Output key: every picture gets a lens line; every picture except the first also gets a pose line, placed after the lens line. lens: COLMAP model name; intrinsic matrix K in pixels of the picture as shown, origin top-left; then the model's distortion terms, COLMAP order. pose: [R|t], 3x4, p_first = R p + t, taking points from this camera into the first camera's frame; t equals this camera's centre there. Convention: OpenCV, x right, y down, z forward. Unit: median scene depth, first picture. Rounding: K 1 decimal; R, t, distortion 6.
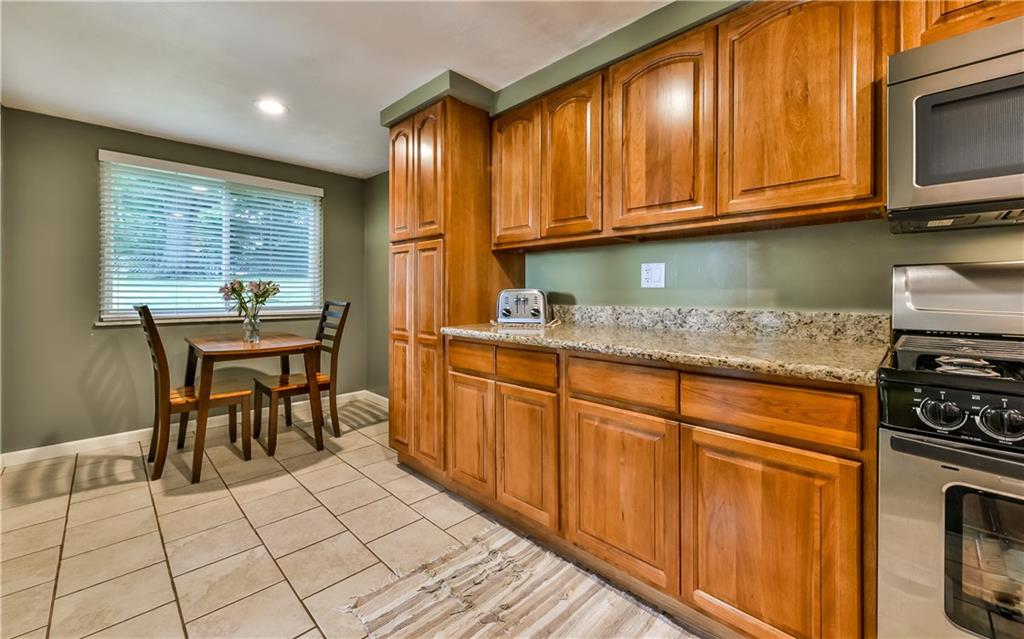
lens RADIAL K [[406.4, 0, 504.1], [0, 406.4, 297.6], [0, 0, 1]] dist [0.000992, 0.000106]
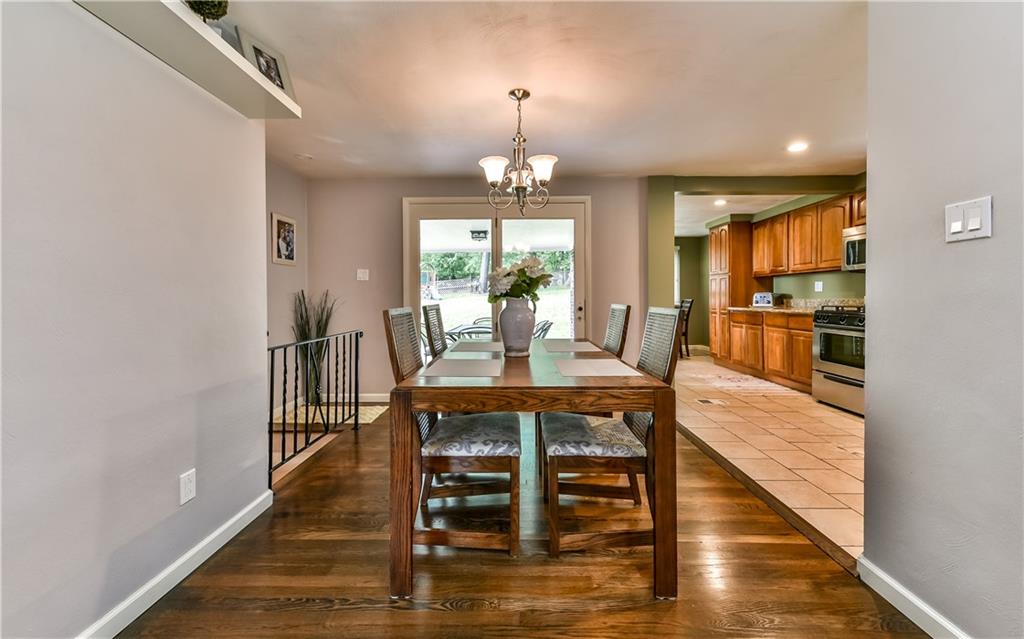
lens RADIAL K [[406.4, 0, 504.1], [0, 406.4, 297.6], [0, 0, 1]] dist [0.000992, 0.000106]
pose [[0.696393, -0.007999, -0.717616, 0.751365], [0.000166, 0.999940, -0.010985, 0.037551], [0.717661, 0.007530, 0.696352, -1.966469]]
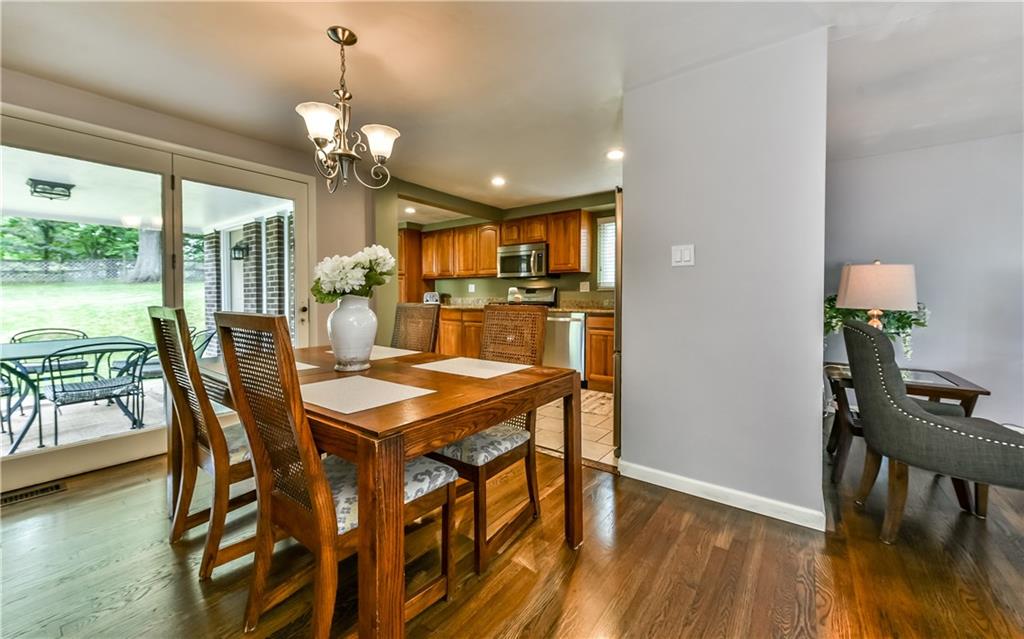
lens RADIAL K [[403.0, 0, 512.2], [0, 403.0, 301.0], [0, 0, 1]] dist [0.012051, -0.000002]
pose [[0.988350, -0.007462, 0.152017, 0.179770], [0.006935, 0.999968, 0.003993, 0.034773], [-0.152042, -0.002893, 0.988370, -2.083577]]
